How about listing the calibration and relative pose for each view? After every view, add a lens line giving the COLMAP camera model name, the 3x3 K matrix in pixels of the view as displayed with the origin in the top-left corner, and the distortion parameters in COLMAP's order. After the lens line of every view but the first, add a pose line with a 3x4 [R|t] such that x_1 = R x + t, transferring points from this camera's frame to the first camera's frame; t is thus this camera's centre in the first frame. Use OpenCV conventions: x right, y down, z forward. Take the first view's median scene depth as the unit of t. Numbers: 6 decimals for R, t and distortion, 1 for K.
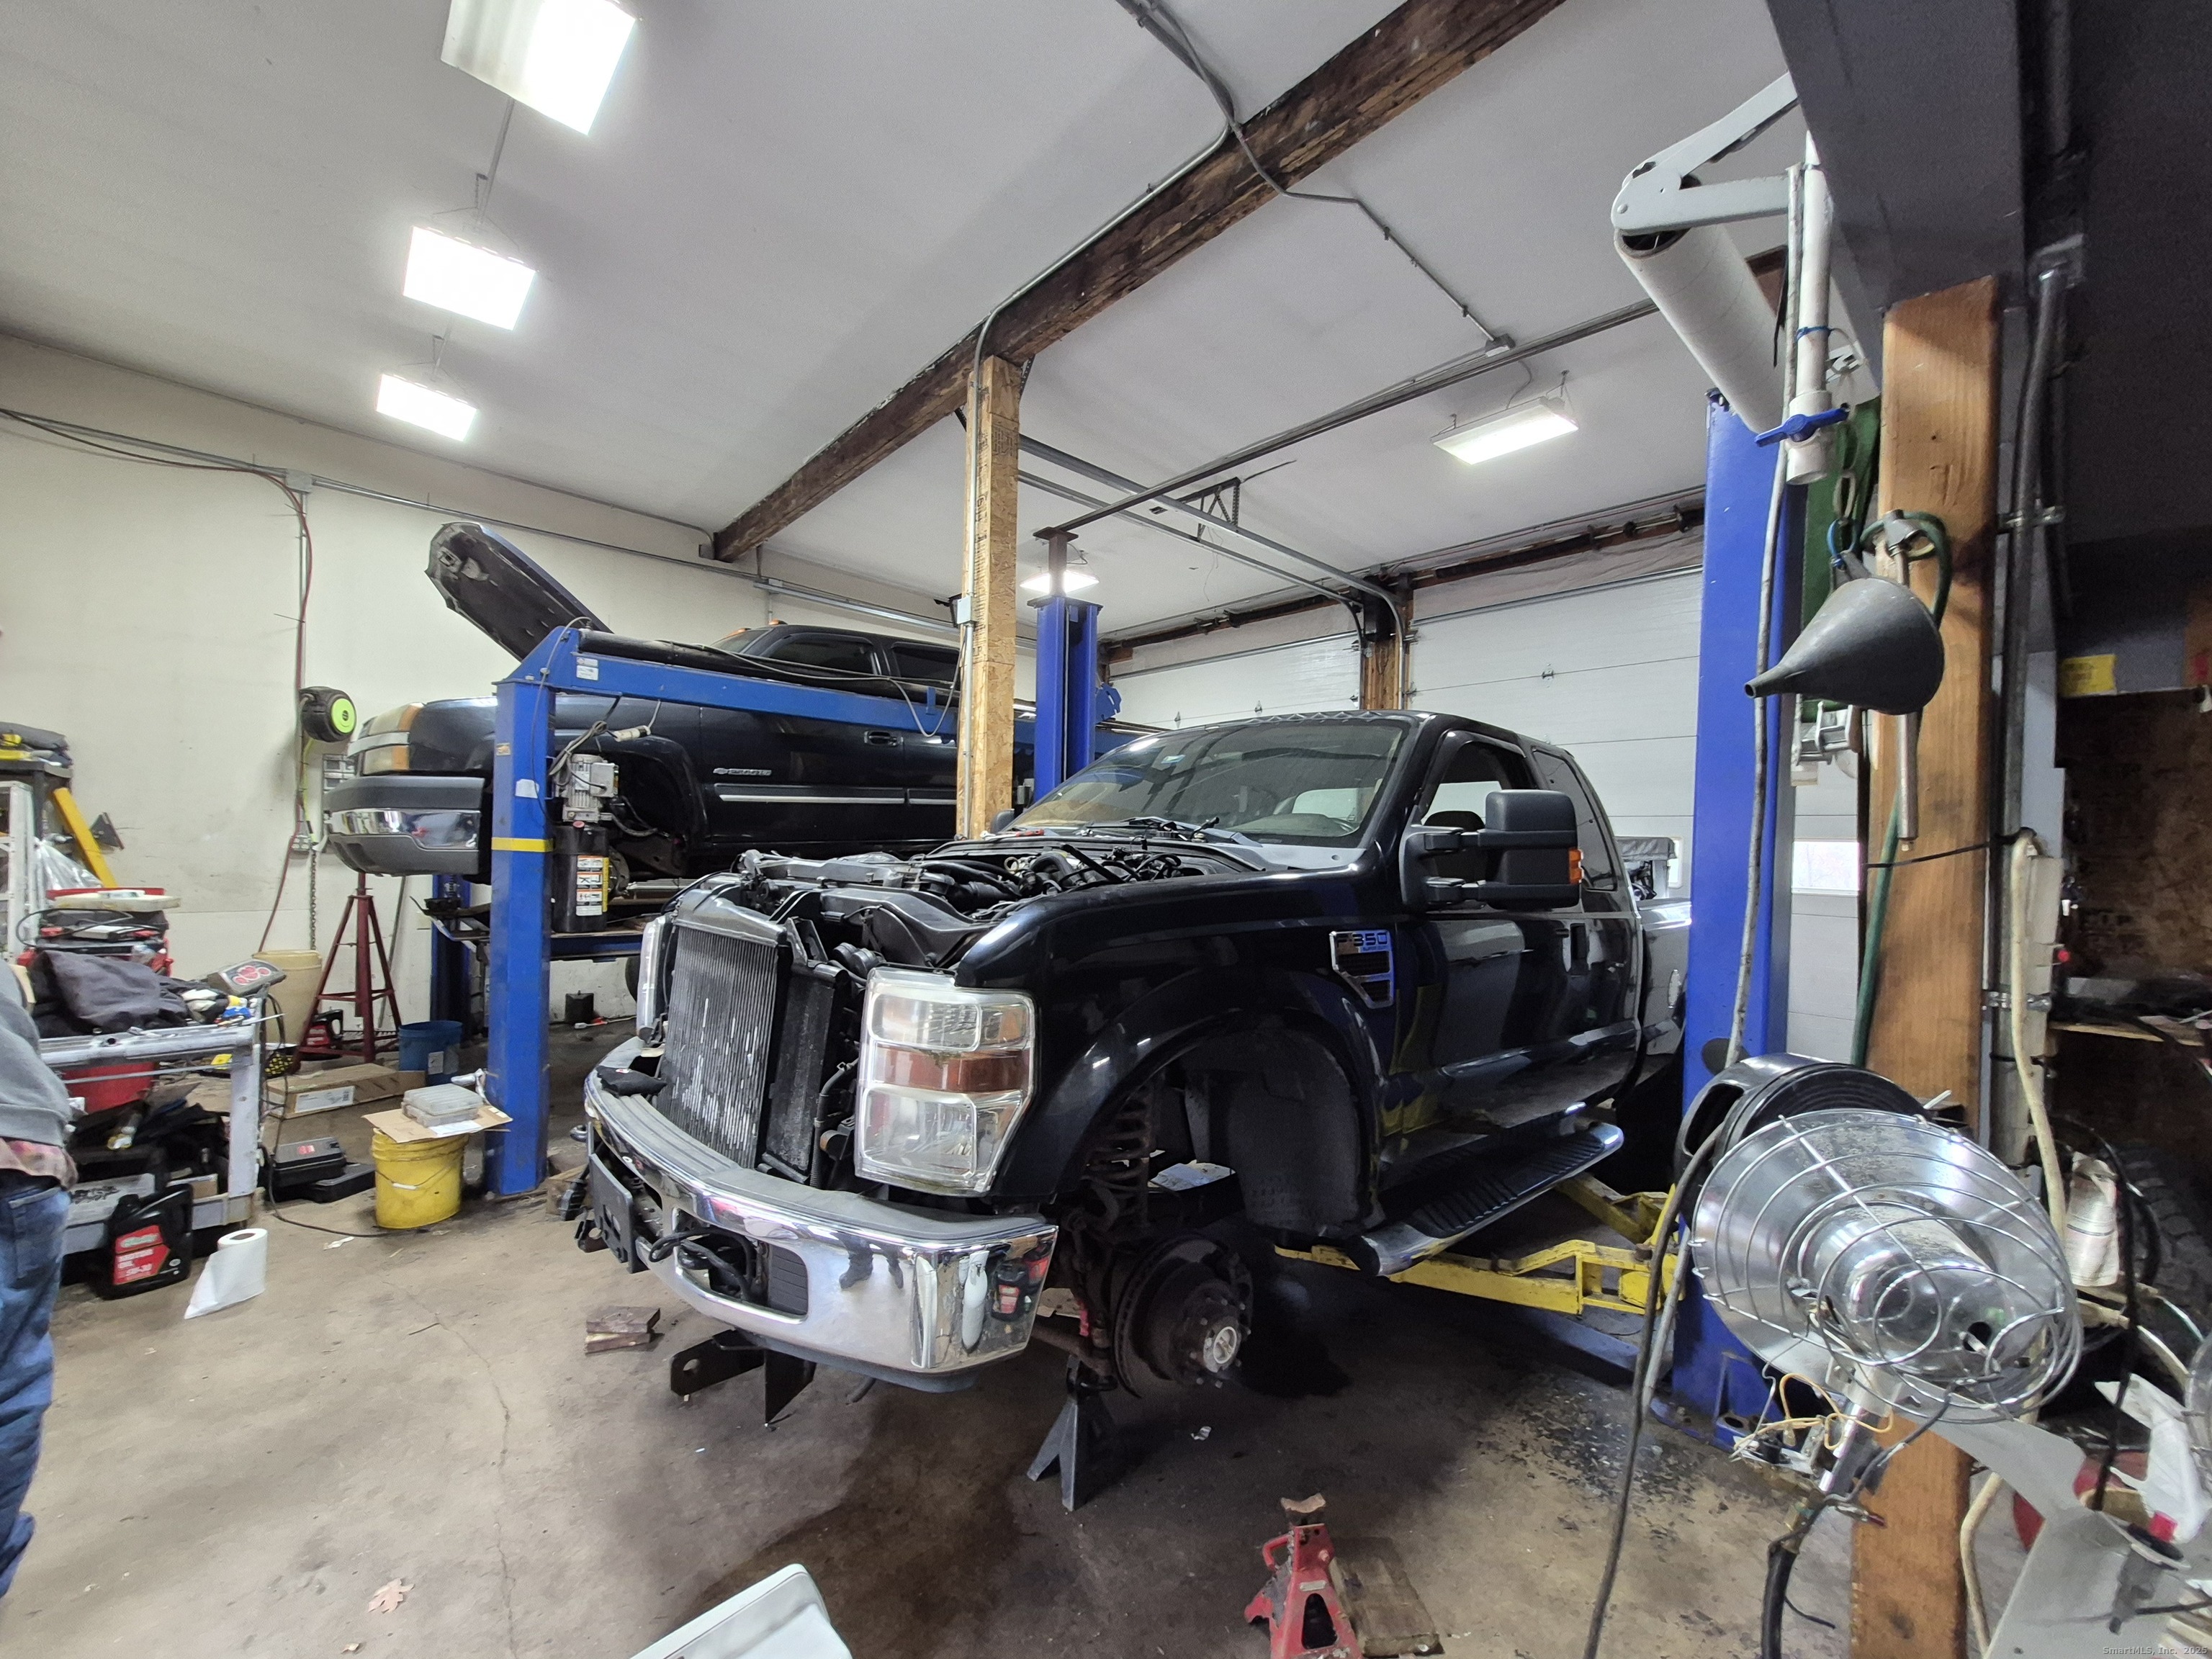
lens RADIAL K [[868.9, 0, 1108.7], [0, 868.9, 858.0], [0, 0, 1]] dist [-0.003066, 0.000020]
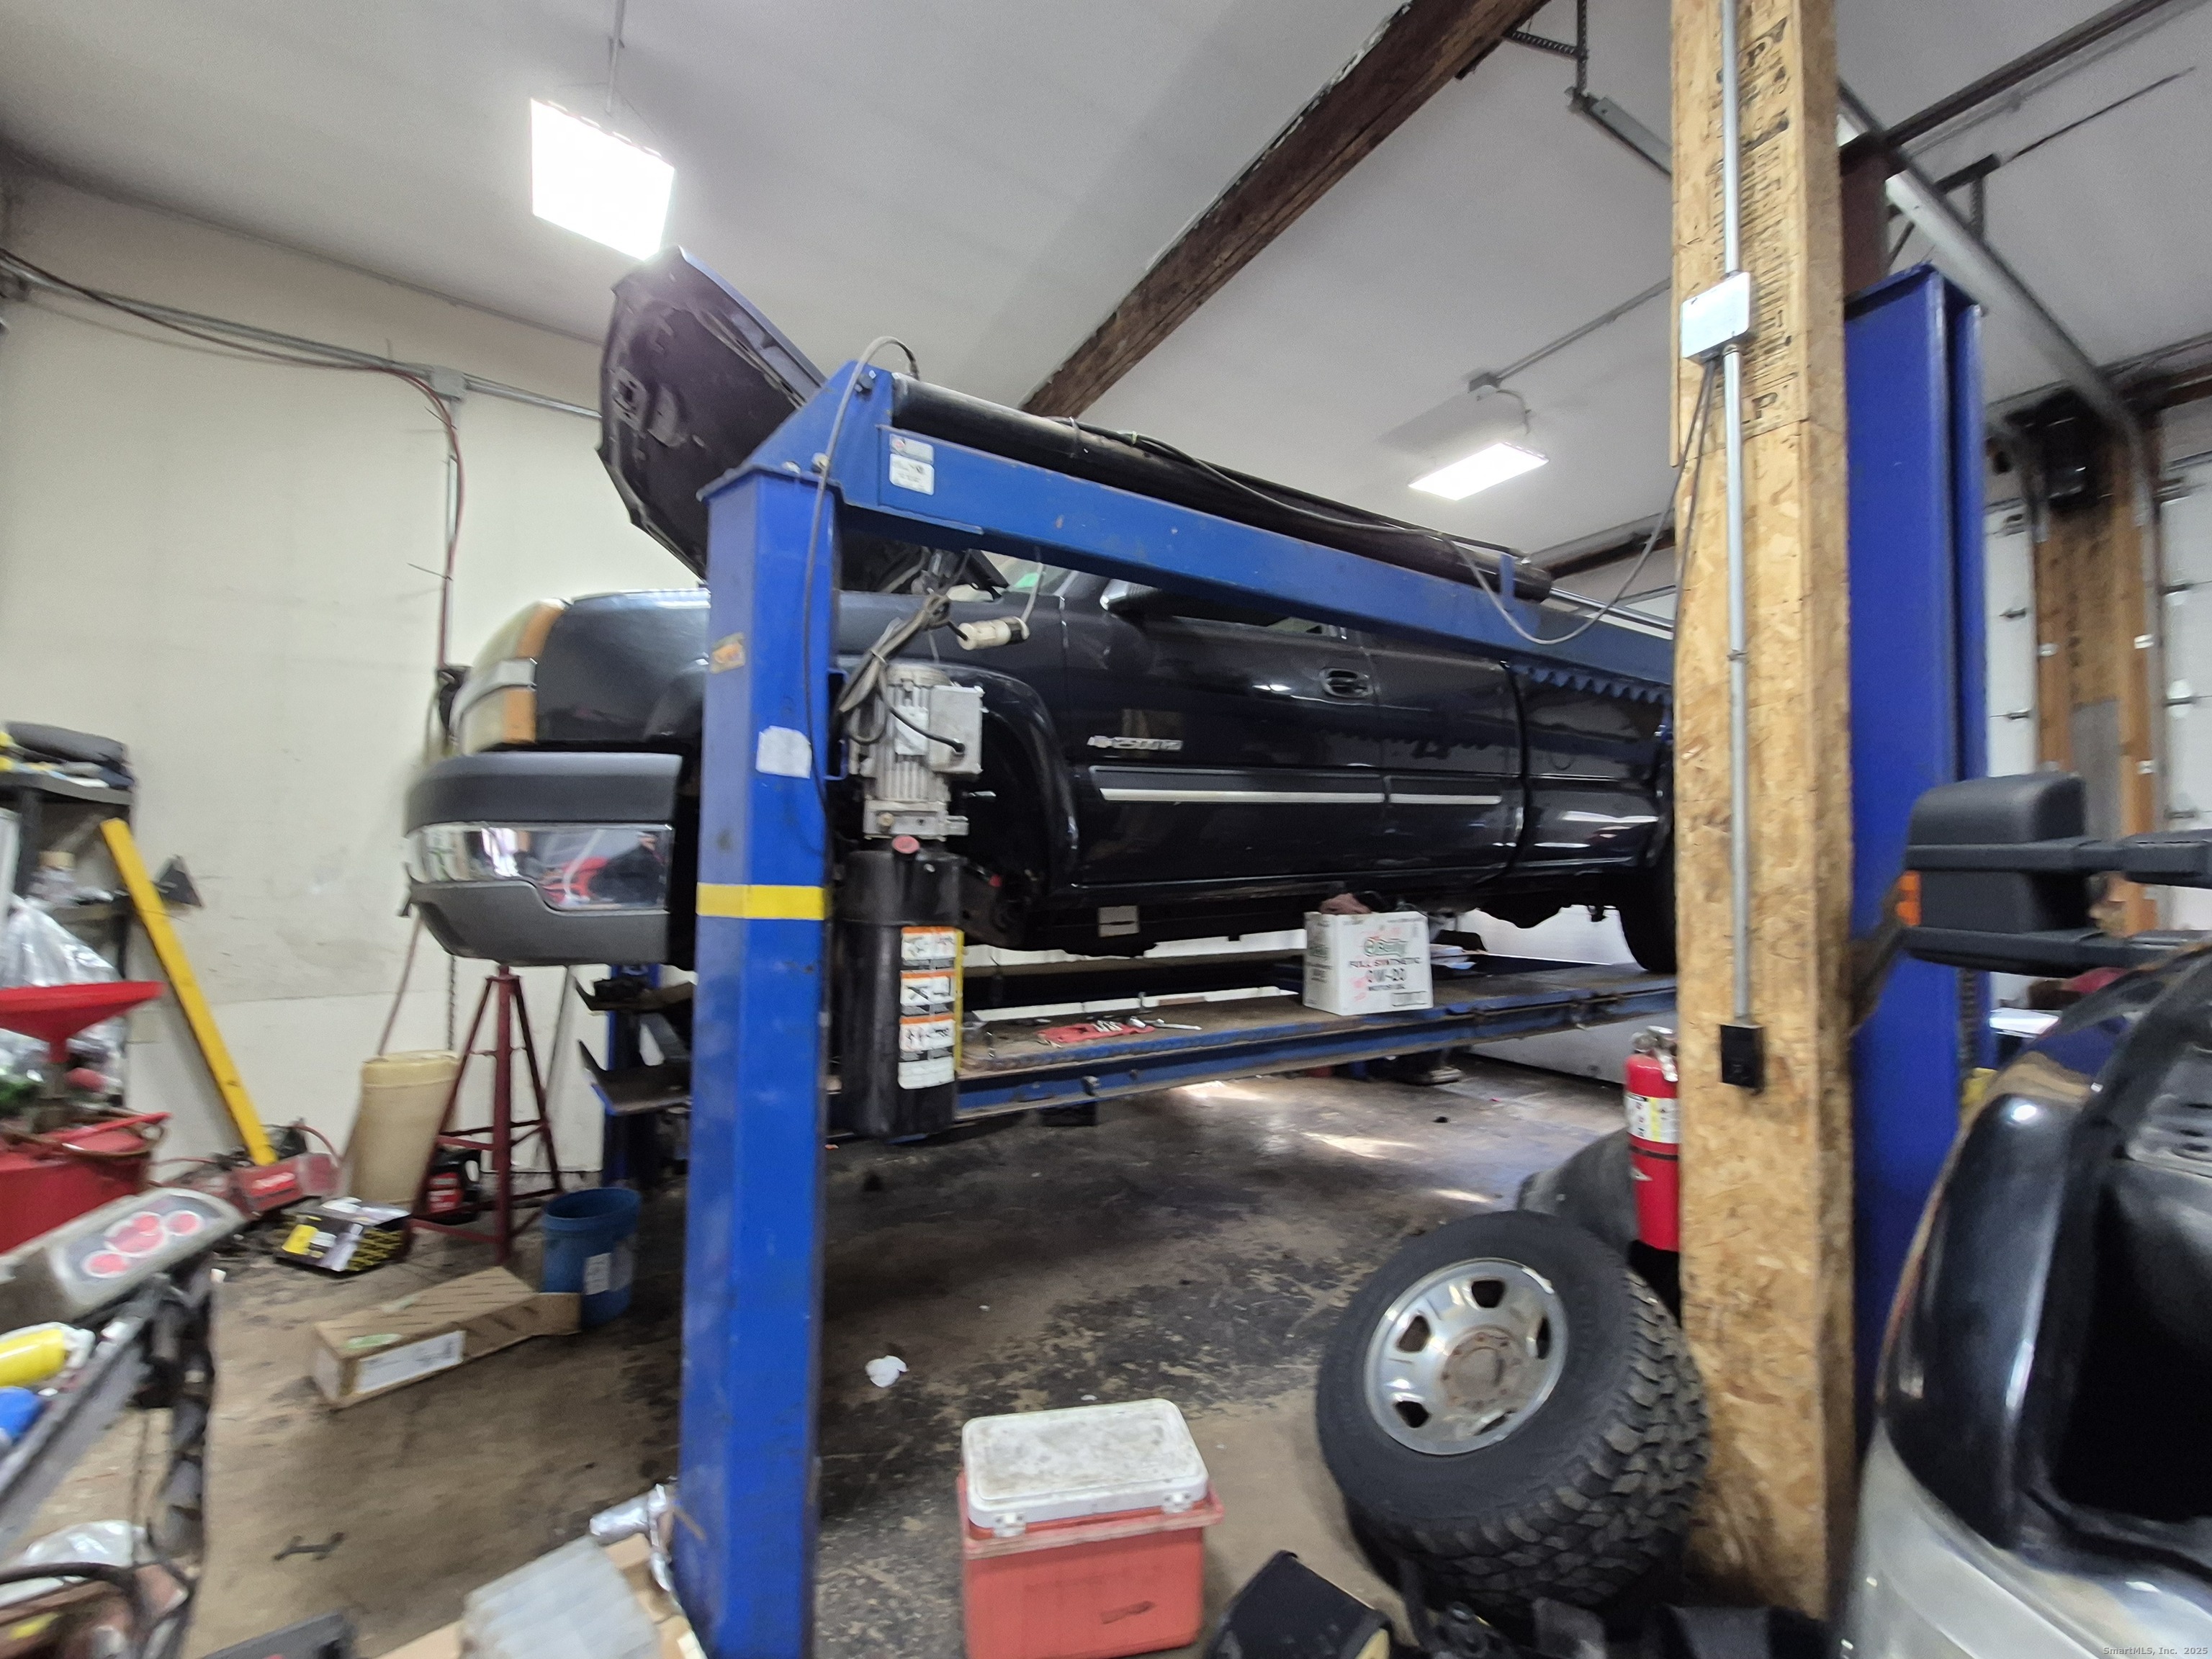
lens RADIAL K [[898.5, 0, 1106.0], [0, 898.5, 829.5], [0, 0, 1]] dist [0.001422, 0.000230]
pose [[0.983645, -0.029932, -0.177614, -0.350423], [0.018173, 0.997556, -0.067465, -0.013327], [0.179199, 0.063134, 0.981785, 0.486496]]
